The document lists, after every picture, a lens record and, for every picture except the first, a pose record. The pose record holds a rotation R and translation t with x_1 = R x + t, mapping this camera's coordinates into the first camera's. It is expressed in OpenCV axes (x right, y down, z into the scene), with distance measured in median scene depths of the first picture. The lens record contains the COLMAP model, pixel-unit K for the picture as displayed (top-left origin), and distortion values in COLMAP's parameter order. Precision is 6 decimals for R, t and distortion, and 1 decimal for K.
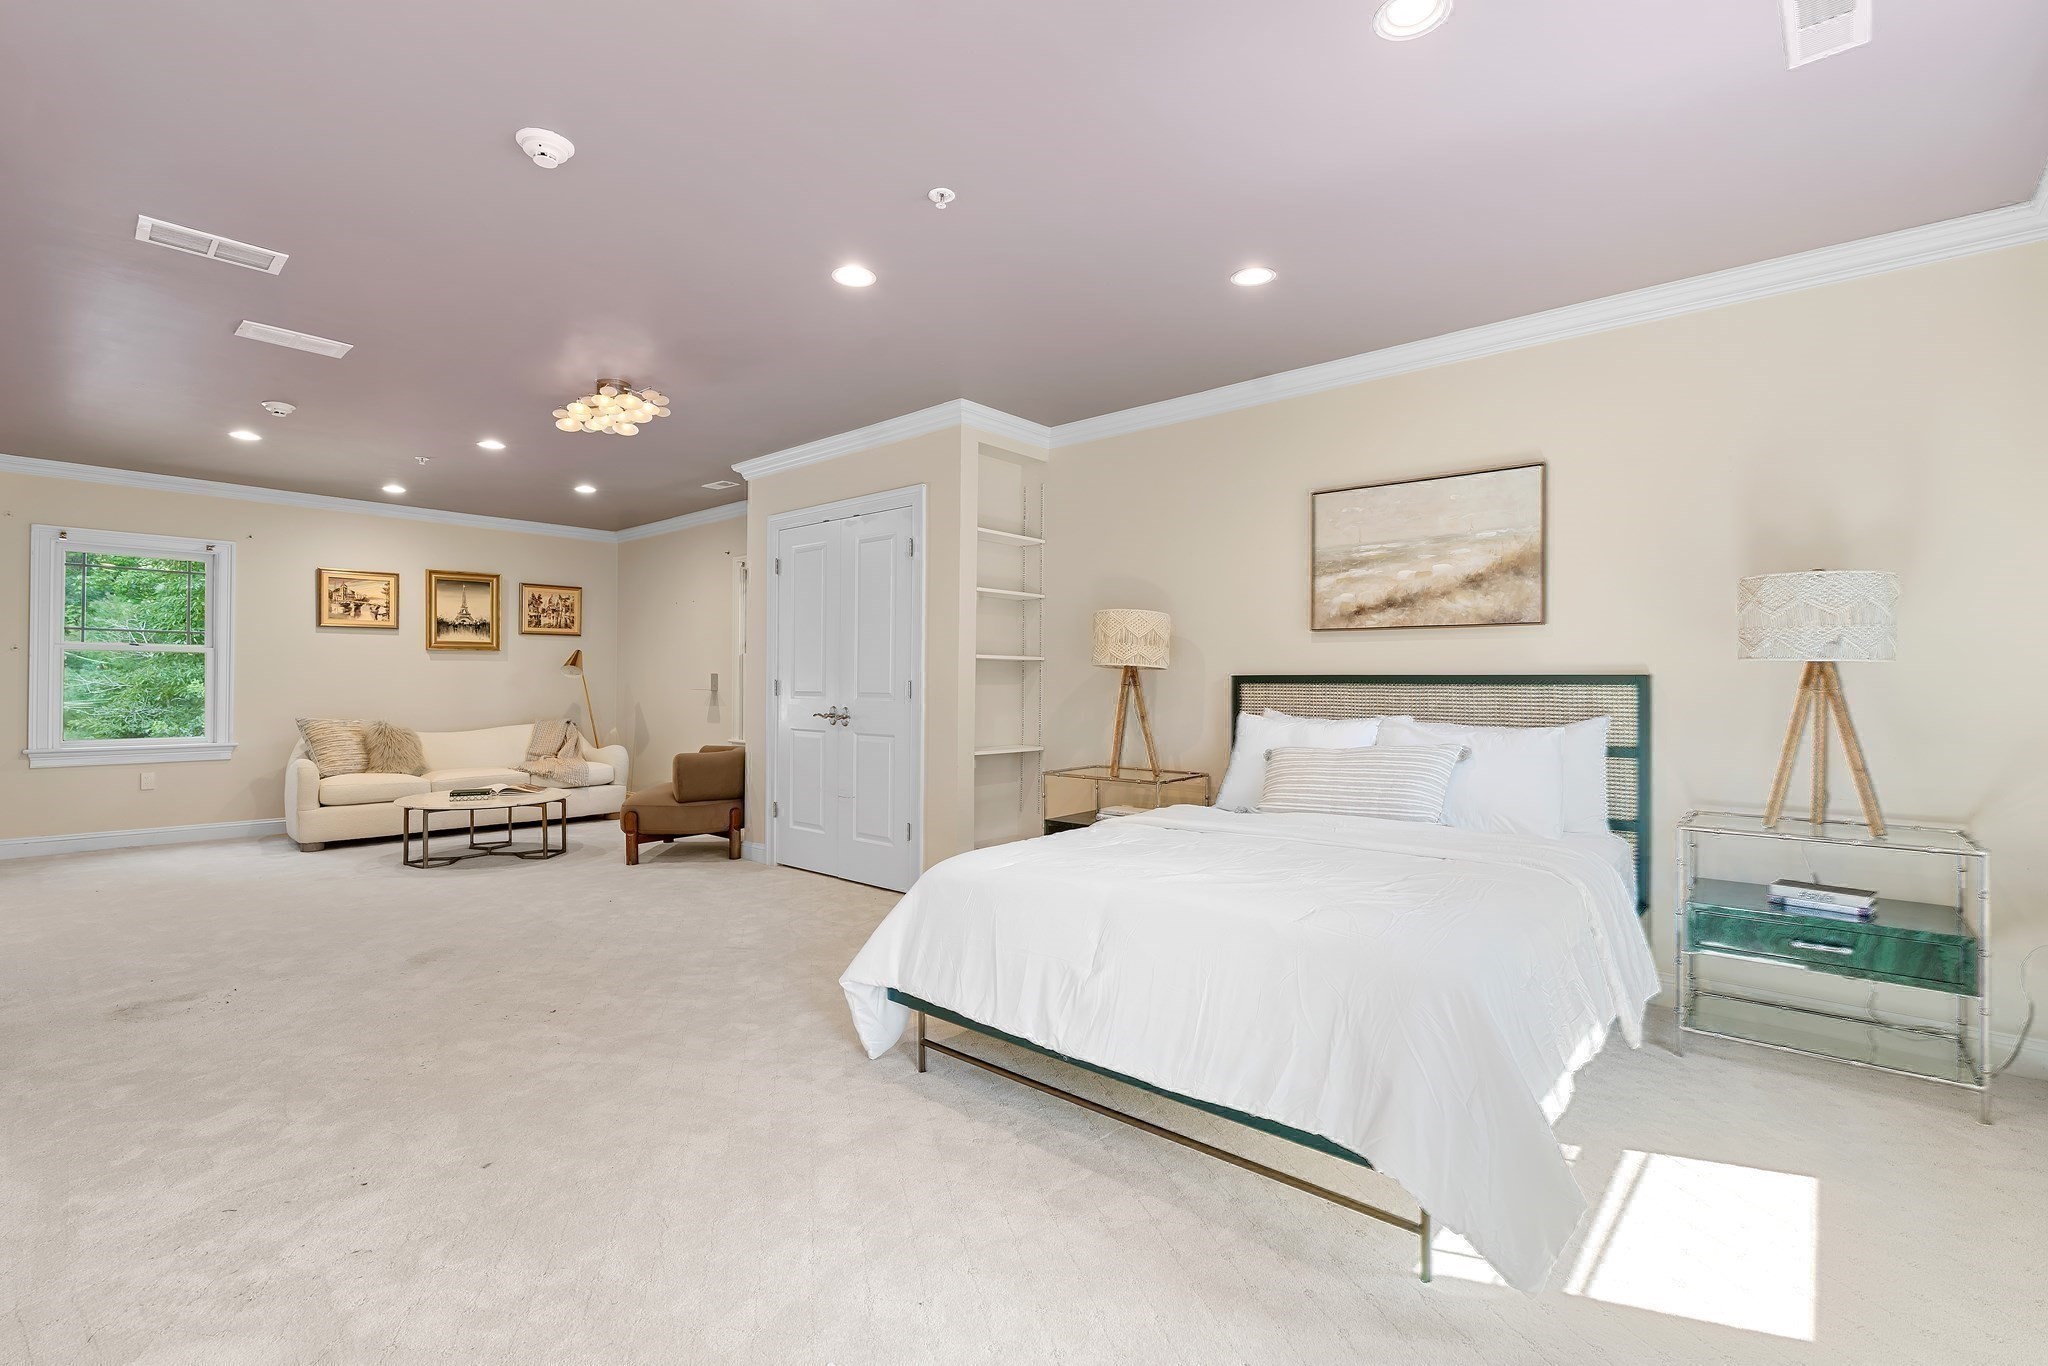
lens RADIAL K [[920.8, 0, 983.0], [0, 920.8, 684.7], [0, 0, 1]] dist [-0.011922, 0.000848]
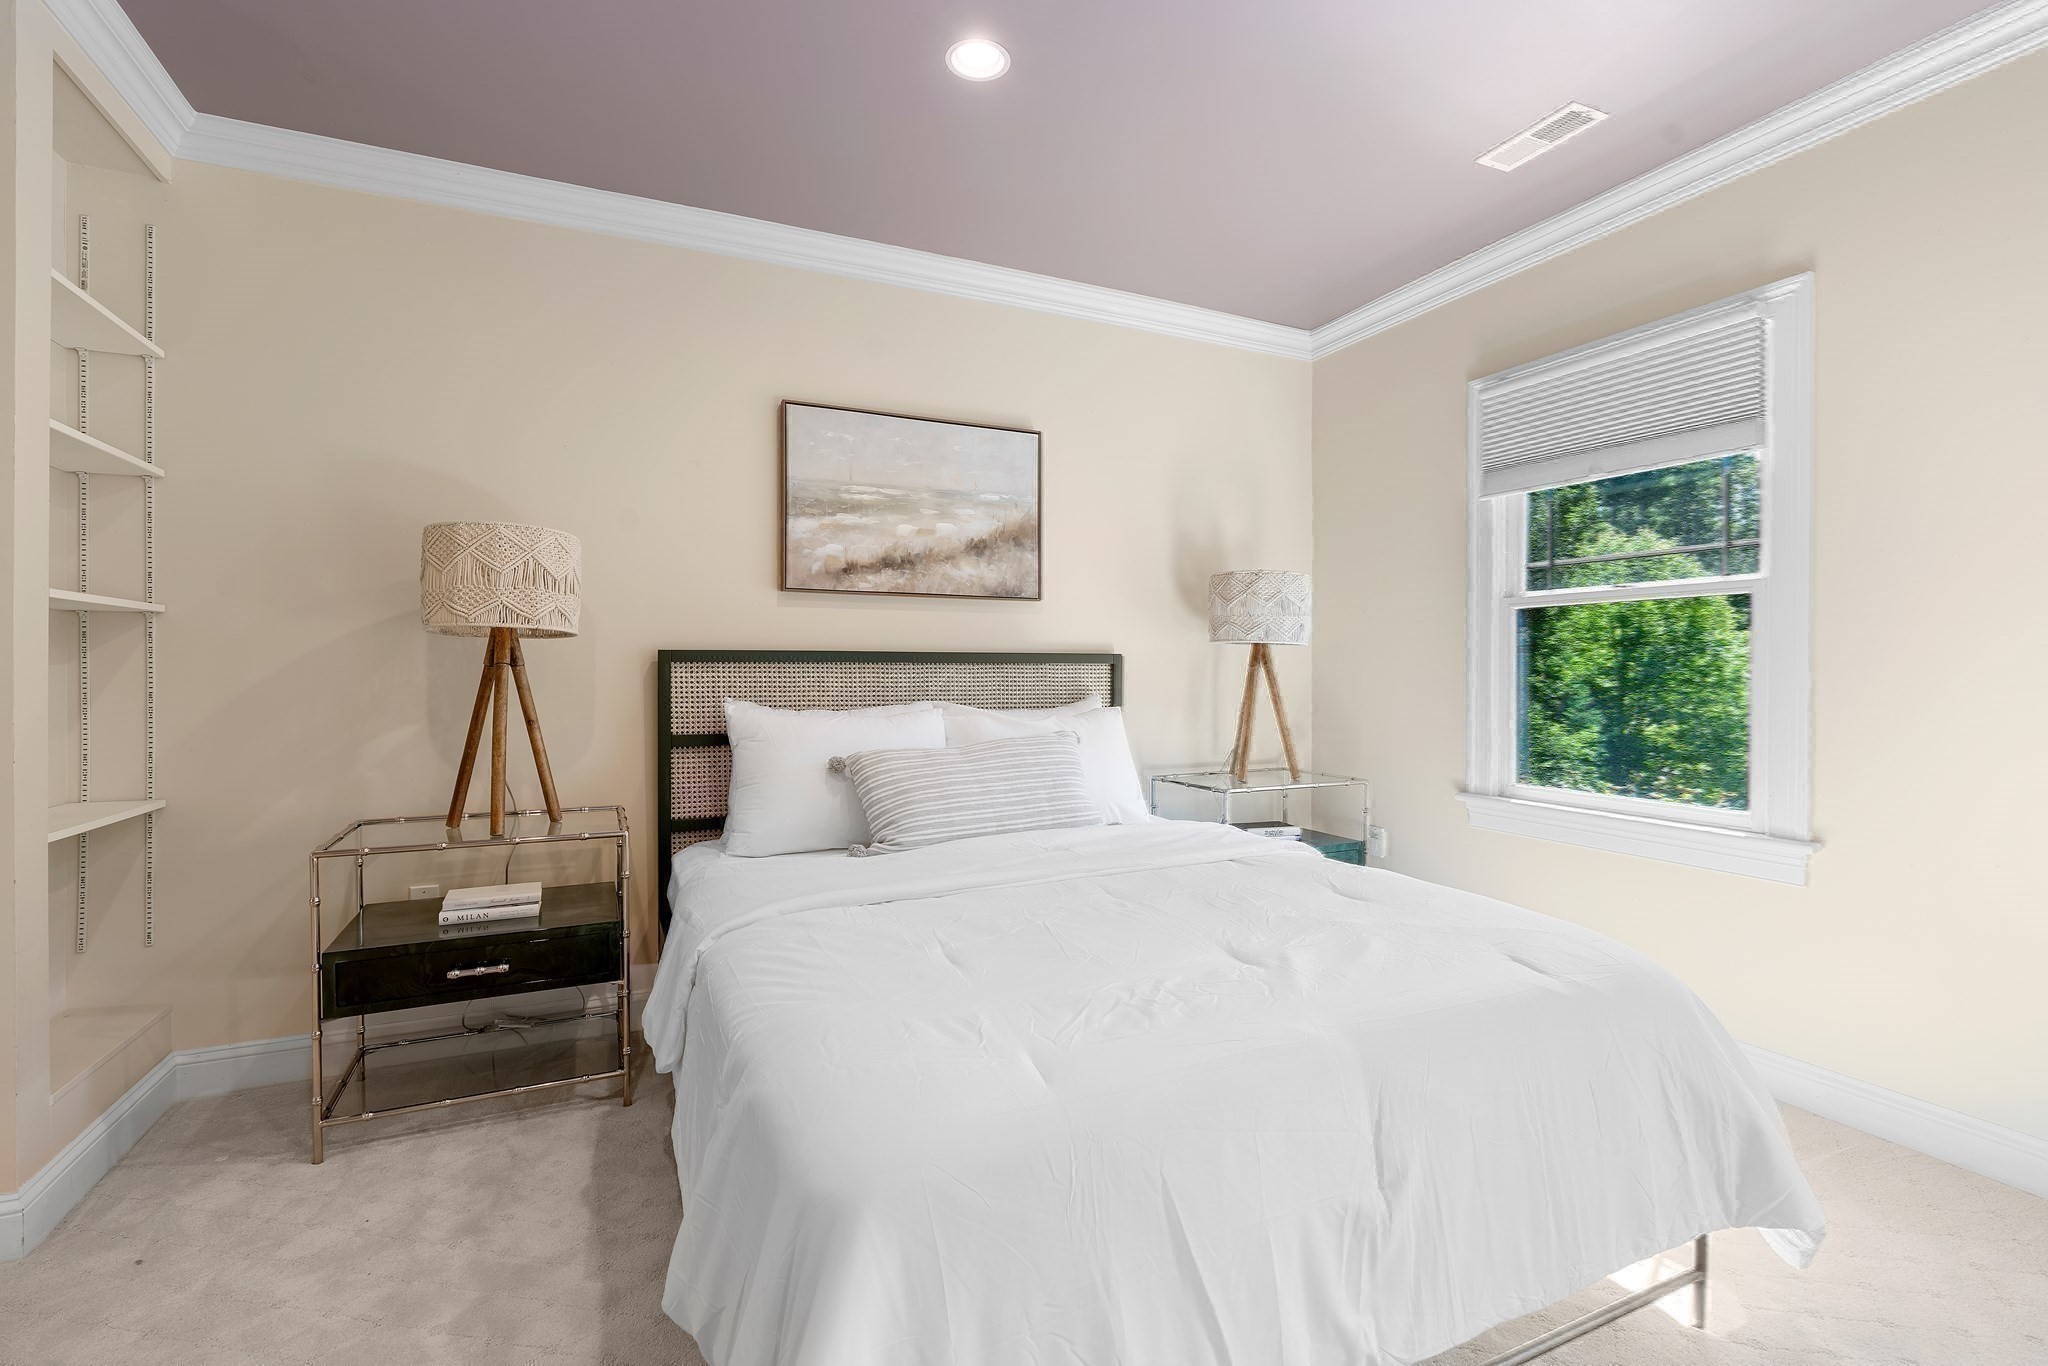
lens RADIAL K [[920.8, 0, 1020.5], [0, 920.8, 676.9], [0, 0, 1]] dist [-0.011922, 0.000848]
pose [[0.375863, -0.014784, 0.926557, -0.271773], [0.002821, 0.999886, 0.014810, 0.000149], [-0.926671, -0.002953, 0.375862, 0.600292]]
